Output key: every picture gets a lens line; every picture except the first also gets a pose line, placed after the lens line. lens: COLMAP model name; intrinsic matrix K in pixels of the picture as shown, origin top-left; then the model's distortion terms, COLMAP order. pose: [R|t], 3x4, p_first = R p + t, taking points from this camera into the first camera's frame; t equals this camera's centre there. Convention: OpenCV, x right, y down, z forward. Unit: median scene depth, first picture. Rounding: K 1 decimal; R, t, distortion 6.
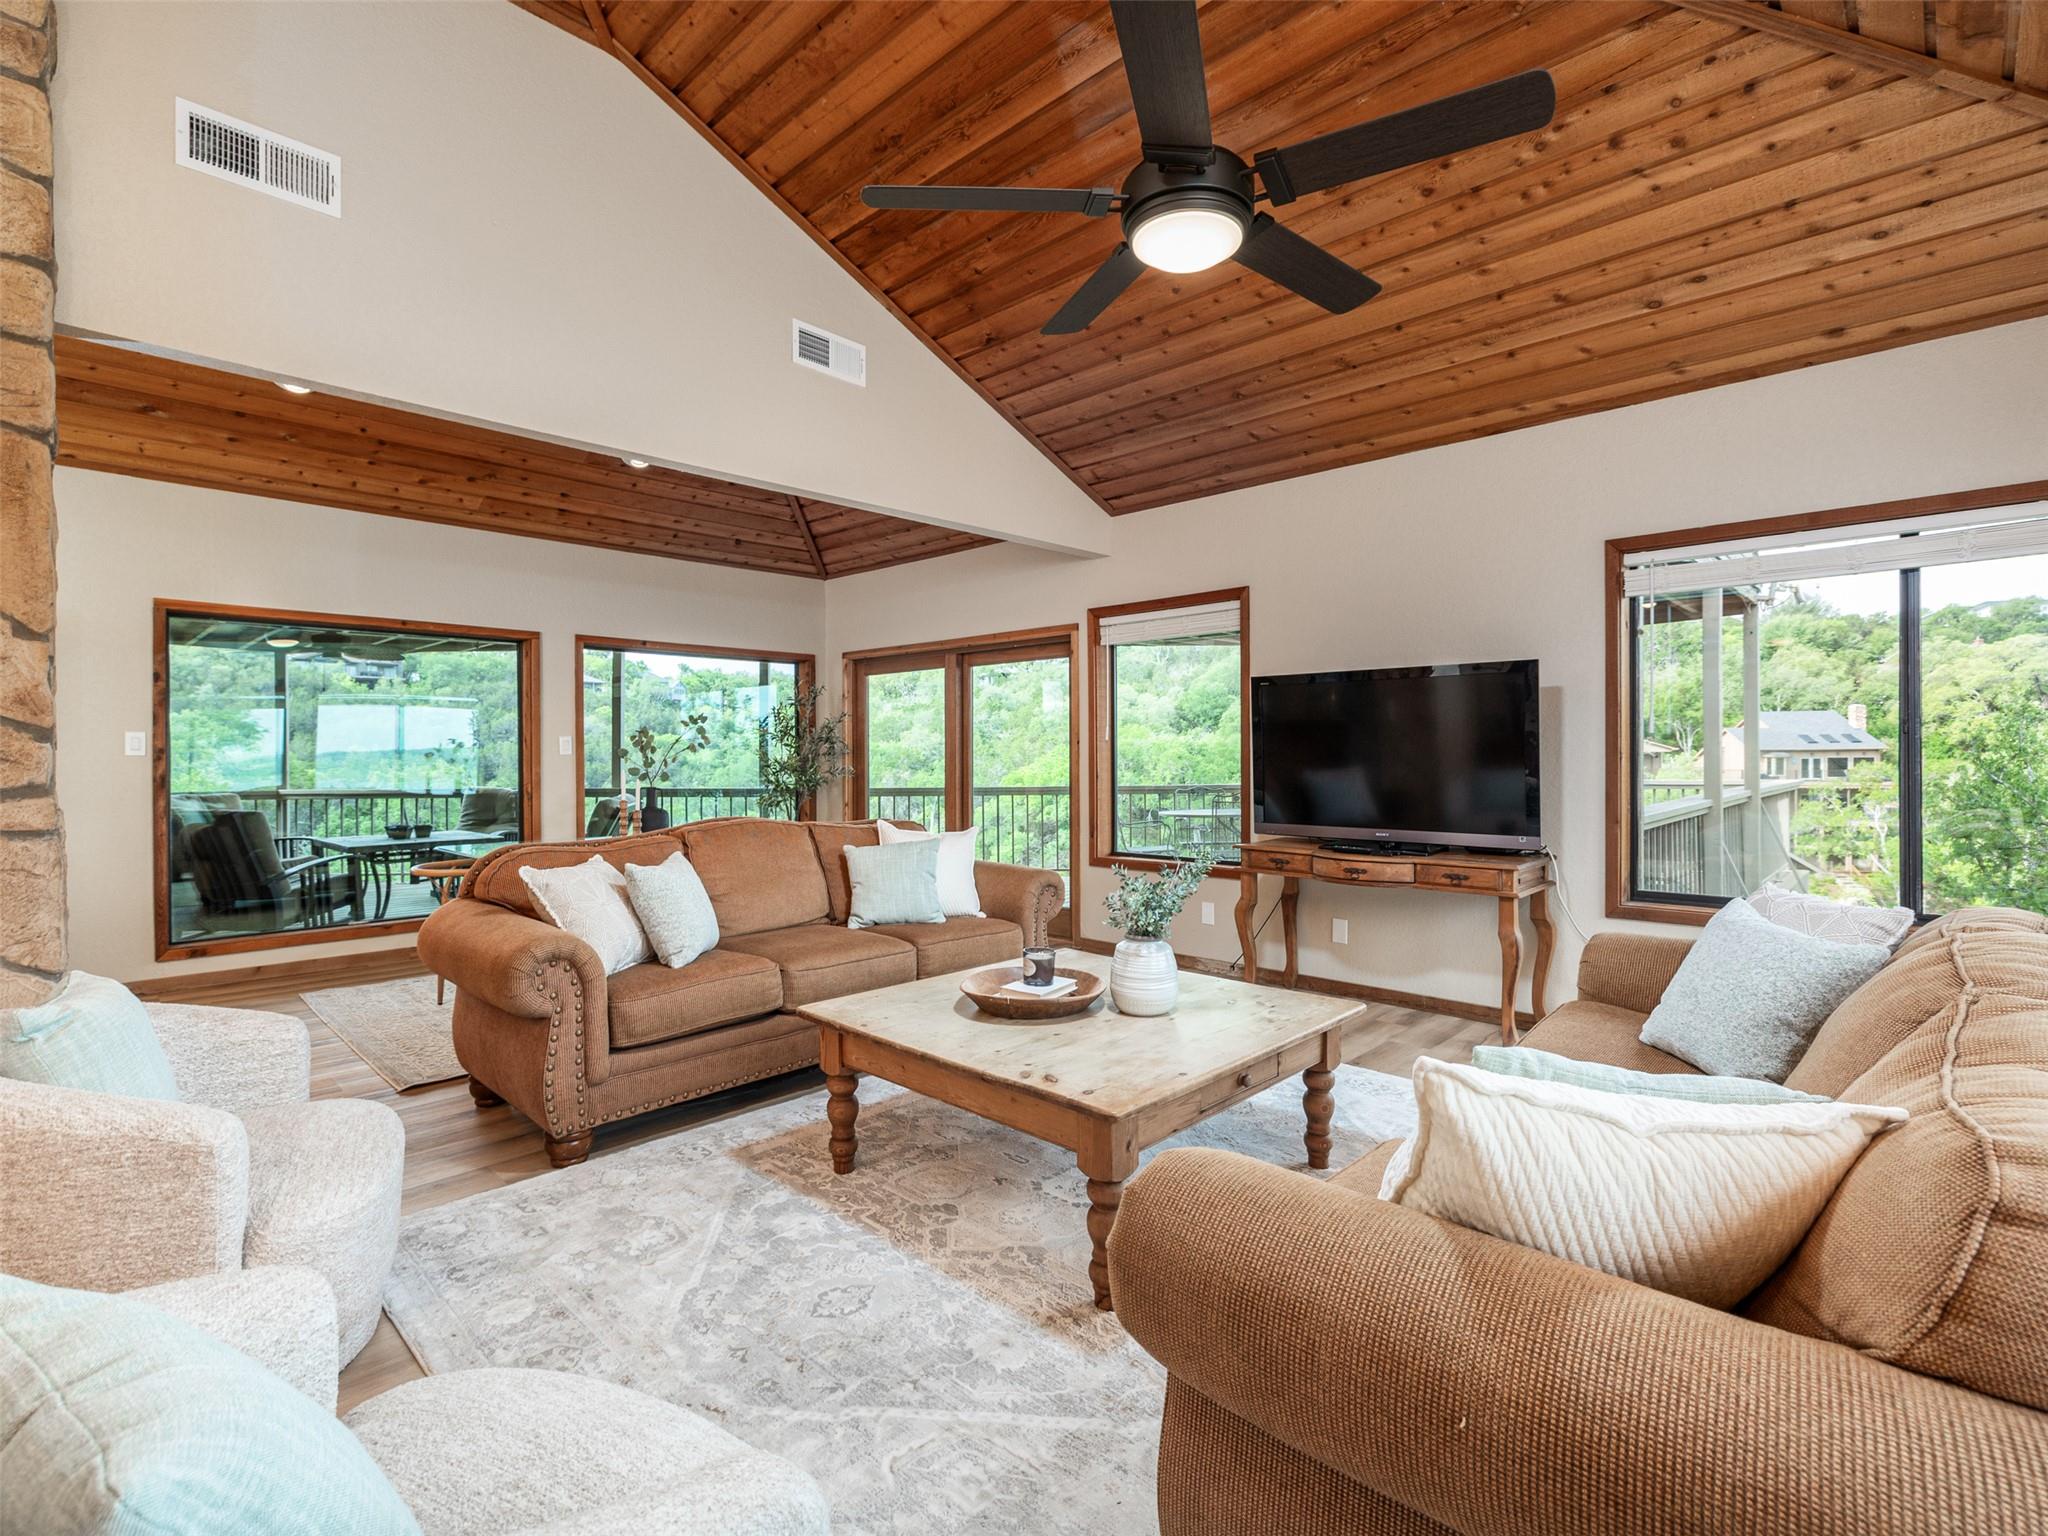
lens RADIAL K [[975.3, 0, 1022.7], [0, 975.3, 757.9], [0, 0, 1]] dist [-0.000013, 0.000140]
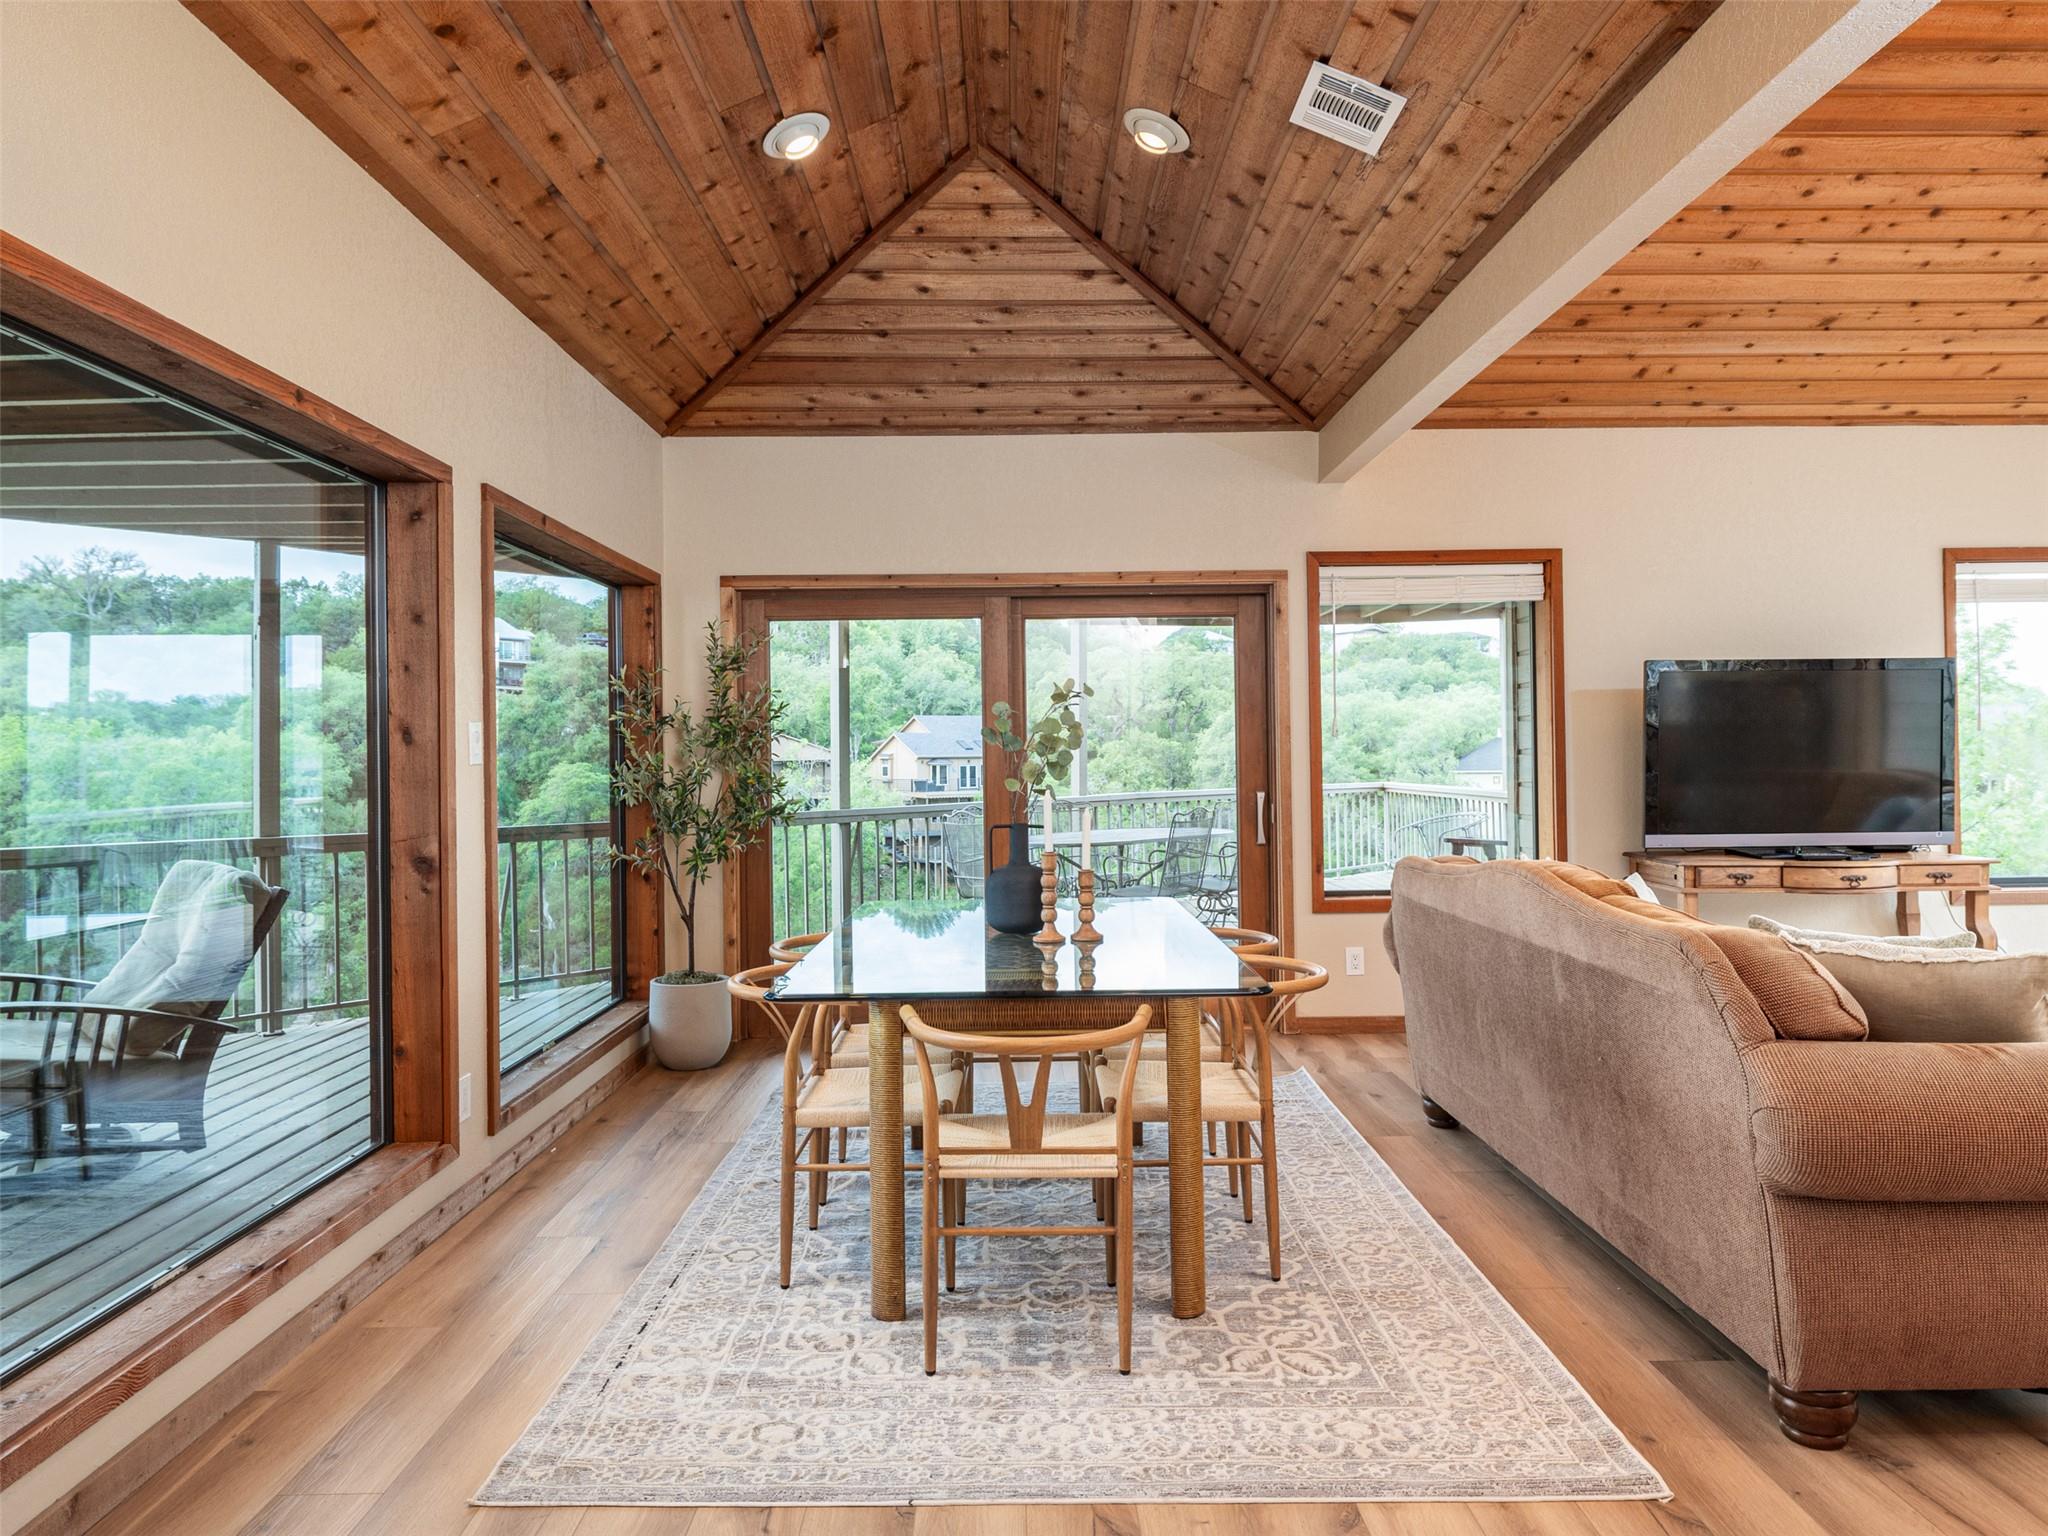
lens RADIAL K [[1329.3, 0, 1034.0], [0, 1329.3, 759.4], [0, 0, 1]] dist [0.001940, -0.001670]
pose [[0.717938, -0.004227, 0.696094, -0.645429], [0.009780, 0.999944, -0.004015, 0.000645], [-0.696038, 0.009690, 0.717939, 0.379020]]
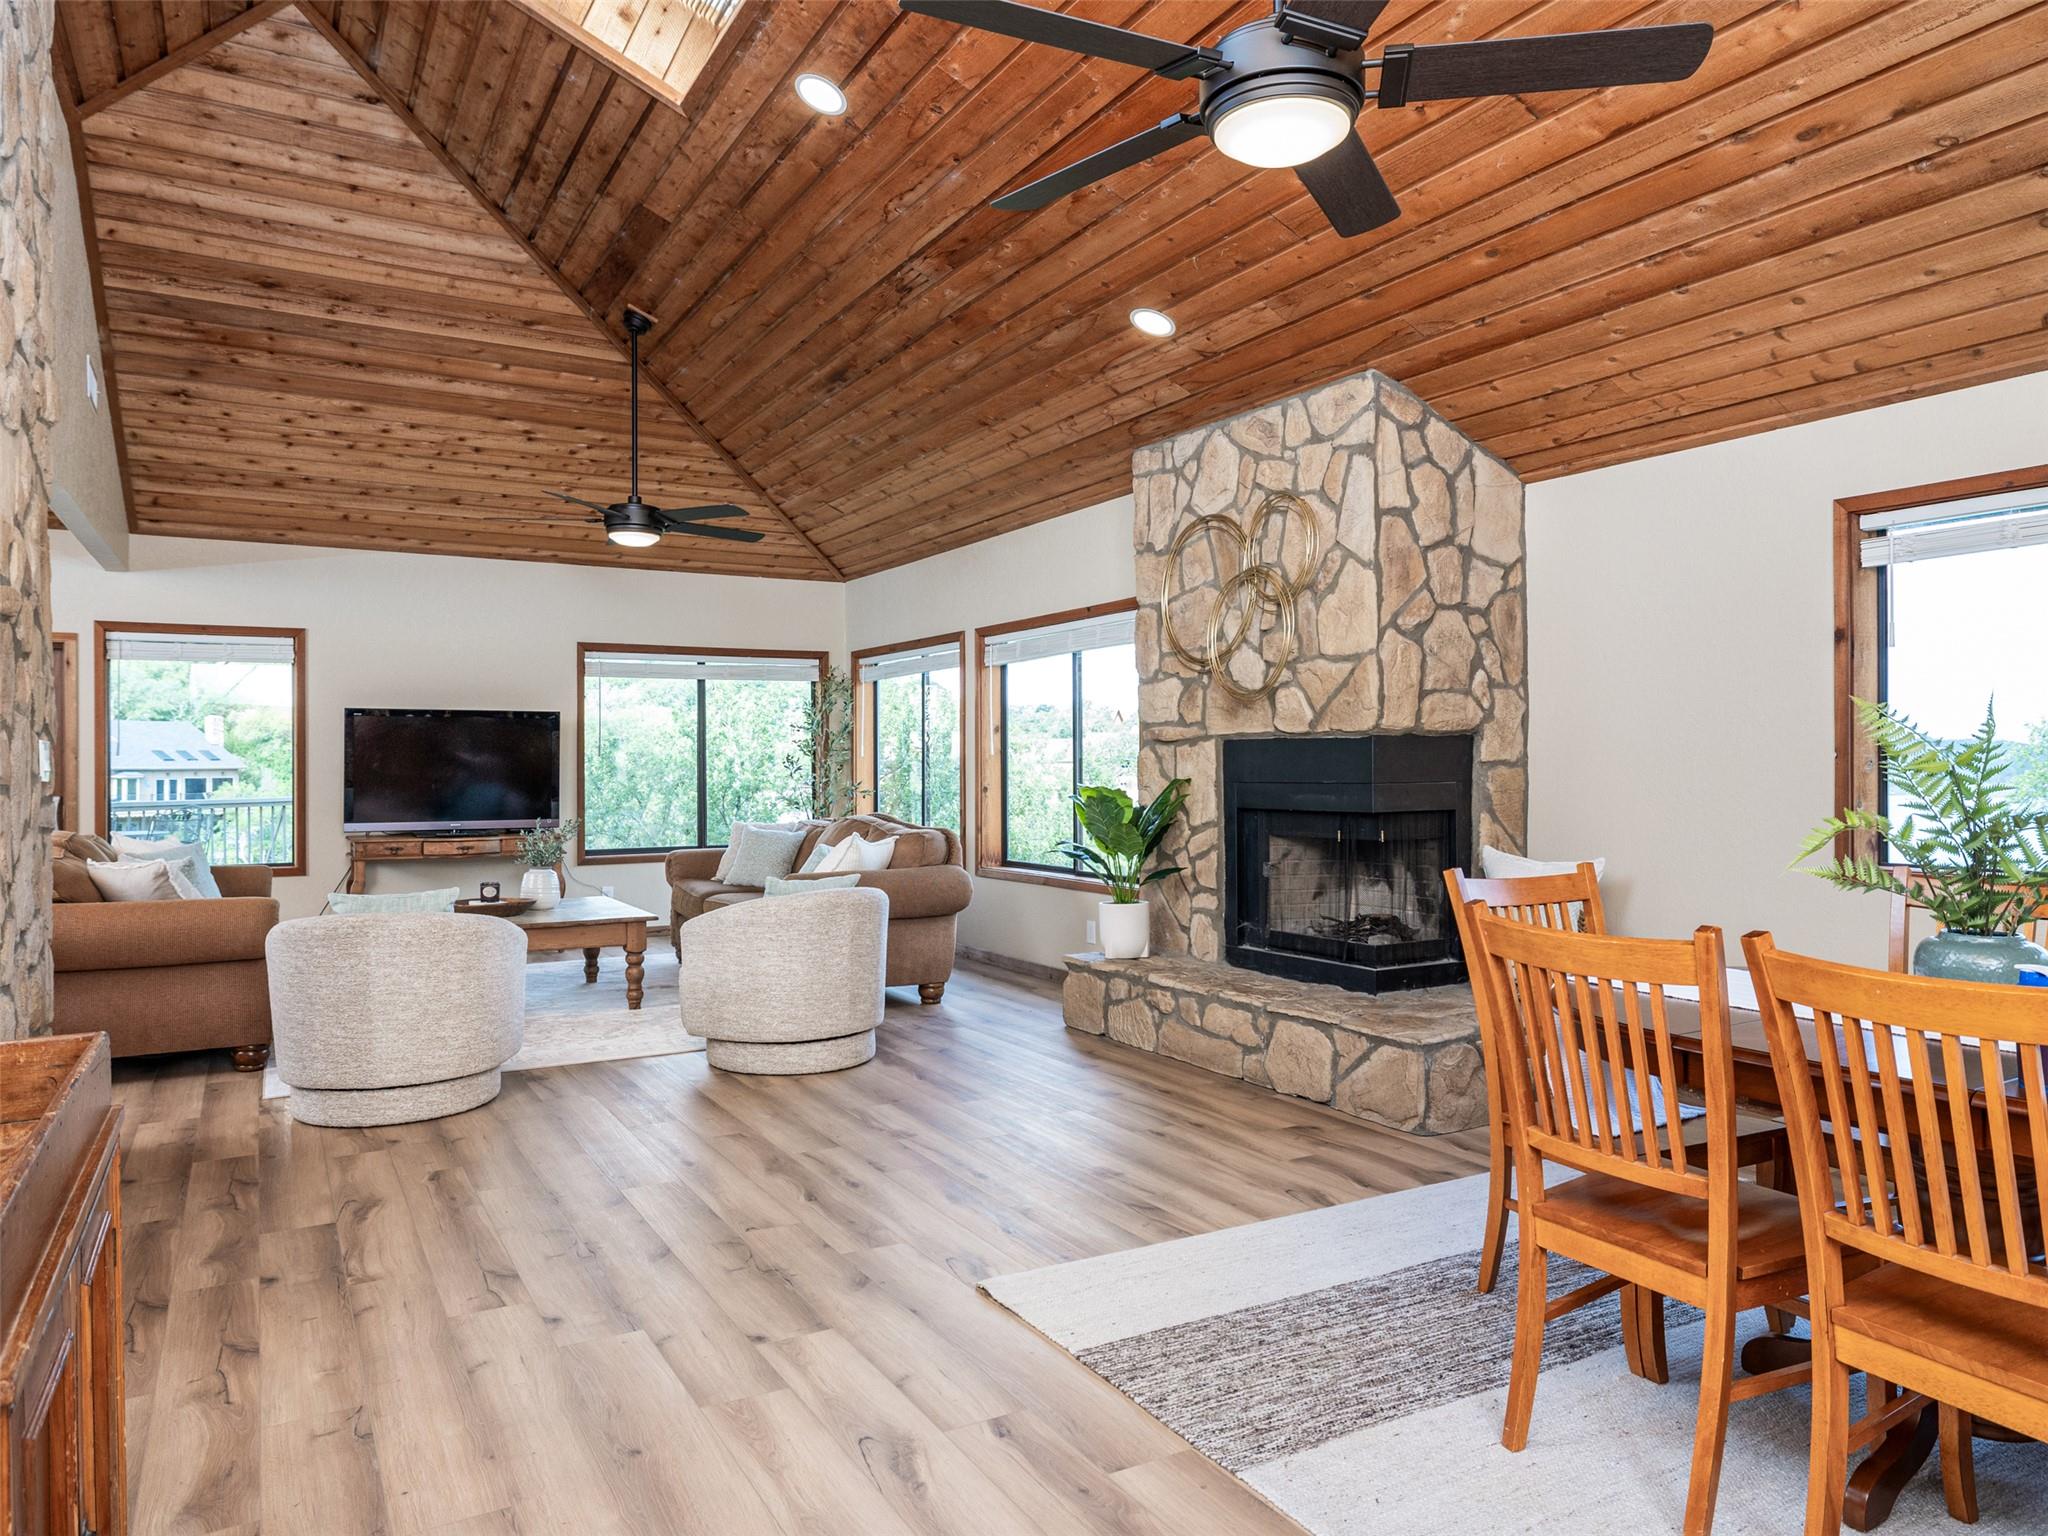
lens RADIAL K [[1330.0, 0, 1024.0], [0, 1330.0, 768.0], [0, 0, 1]] dist [-0.008592, -0.000917]
pose [[0.287616, 0.003023, 0.957741, -0.798296], [0.005617, 0.999972, -0.004843, 0.005051], [-0.957729, 0.006772, 0.287591, -0.230780]]
